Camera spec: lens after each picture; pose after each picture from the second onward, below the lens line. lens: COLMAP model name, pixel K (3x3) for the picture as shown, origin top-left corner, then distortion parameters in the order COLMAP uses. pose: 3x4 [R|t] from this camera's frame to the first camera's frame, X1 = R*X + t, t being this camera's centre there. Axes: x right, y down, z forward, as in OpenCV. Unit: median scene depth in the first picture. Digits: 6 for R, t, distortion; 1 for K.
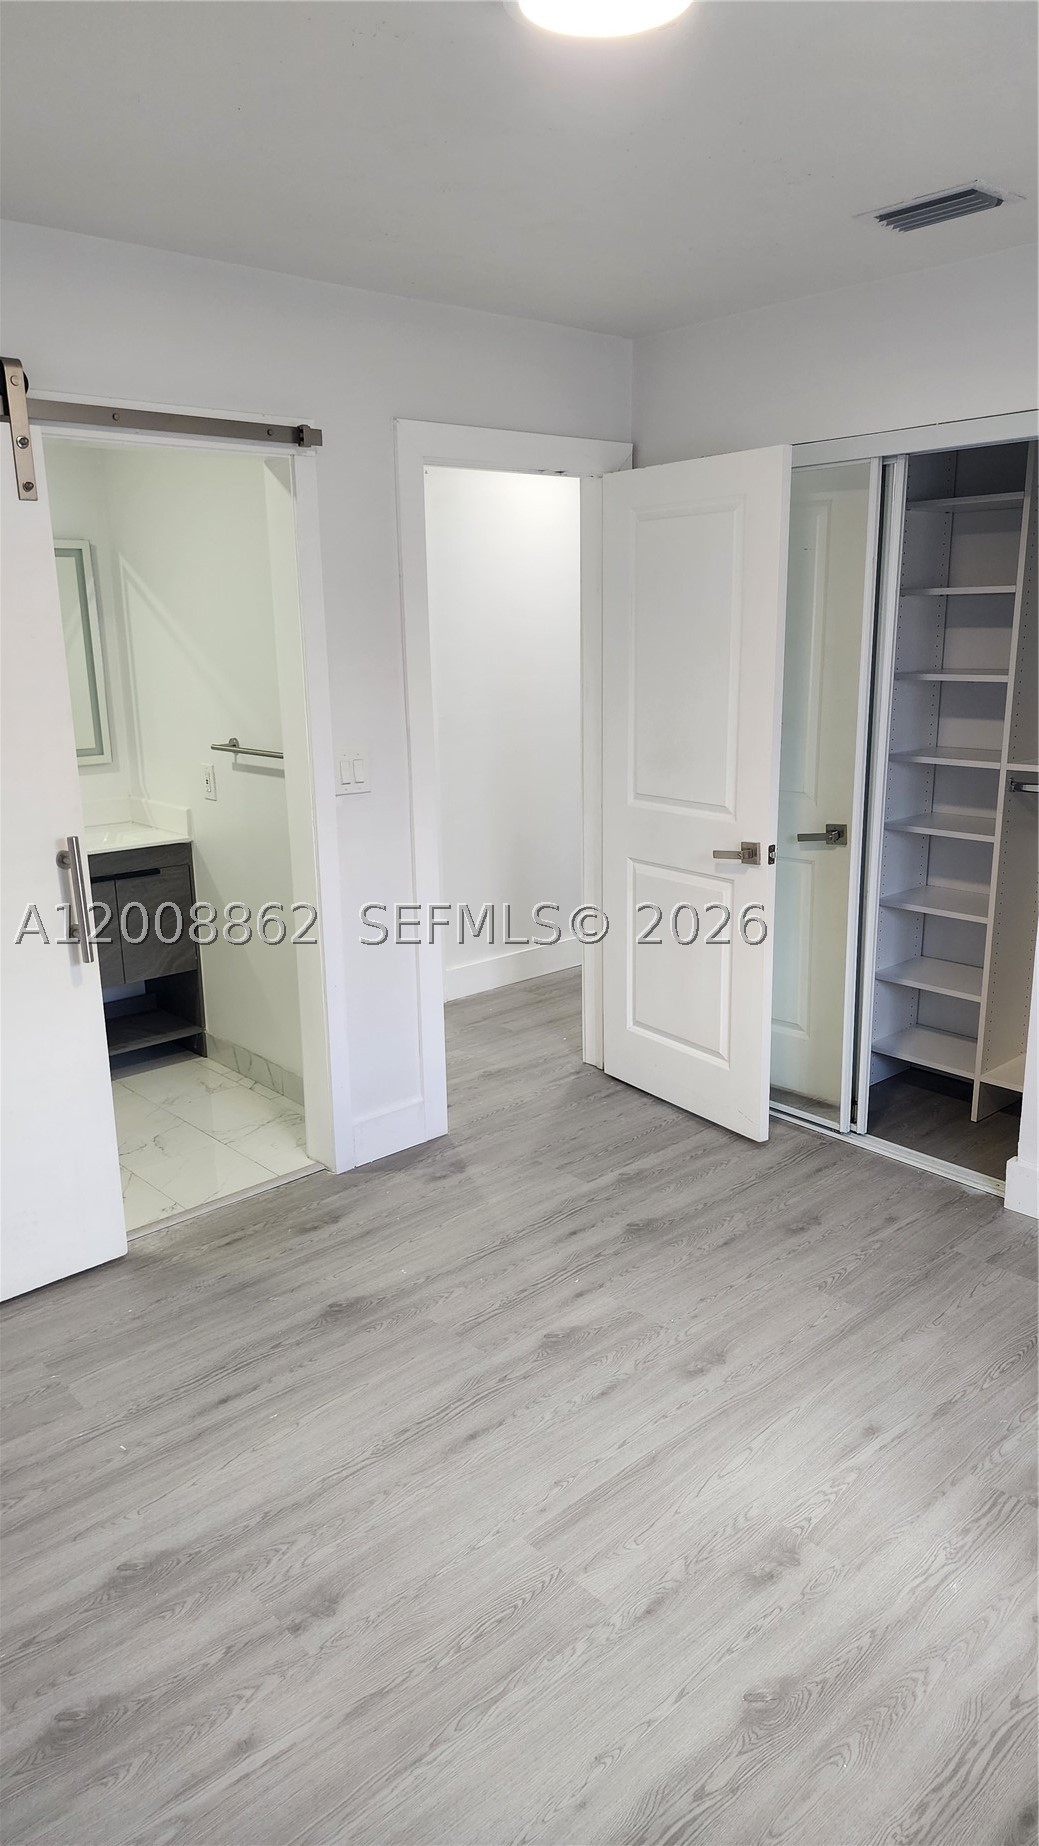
lens RADIAL K [[1222.8, 0, 510.9], [0, 1222.8, 937.0], [0, 0, 1]] dist [0.037442, -0.035210]
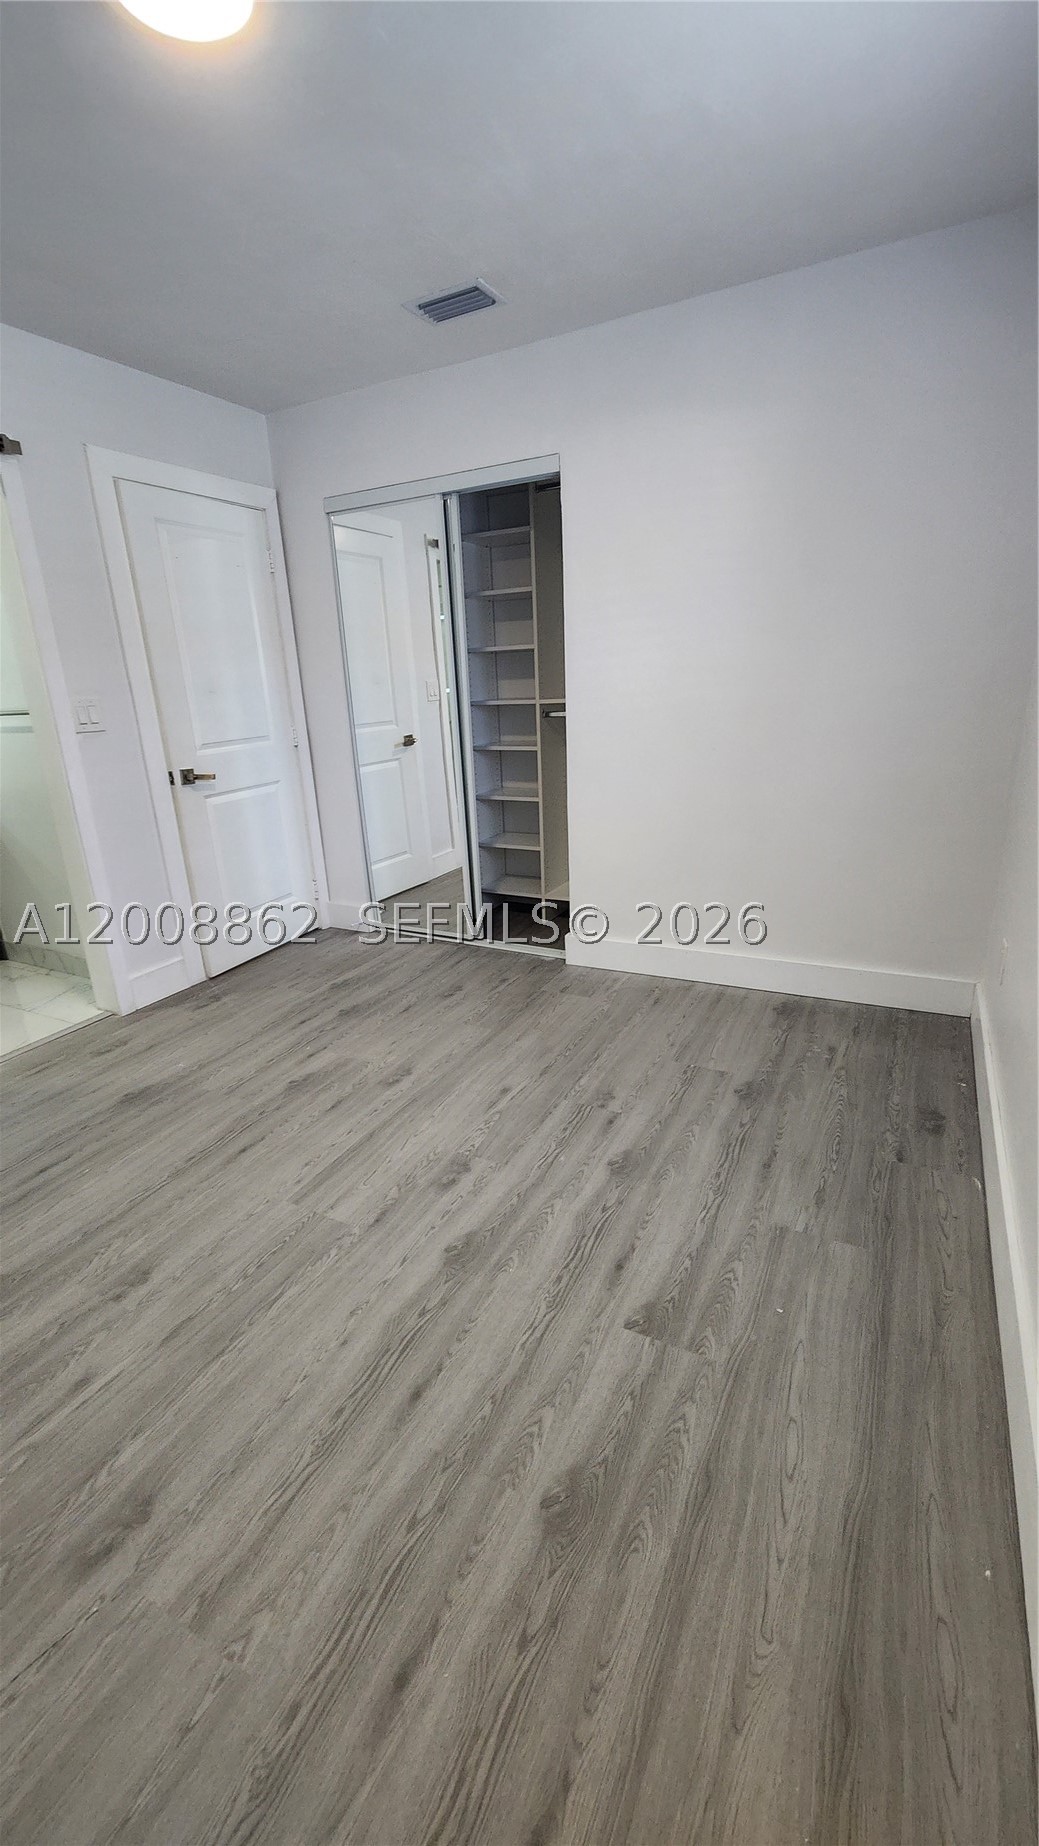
lens RADIAL K [[760.6, 0, 517.3], [0, 760.6, 927.4], [0, 0, 1]] dist [-0.000153, 0.000831]
pose [[0.937305, -0.128888, 0.323801, 0.013612], [0.111411, 0.991161, 0.072029, 0.111211], [-0.330222, -0.031438, 0.943379, 0.063639]]
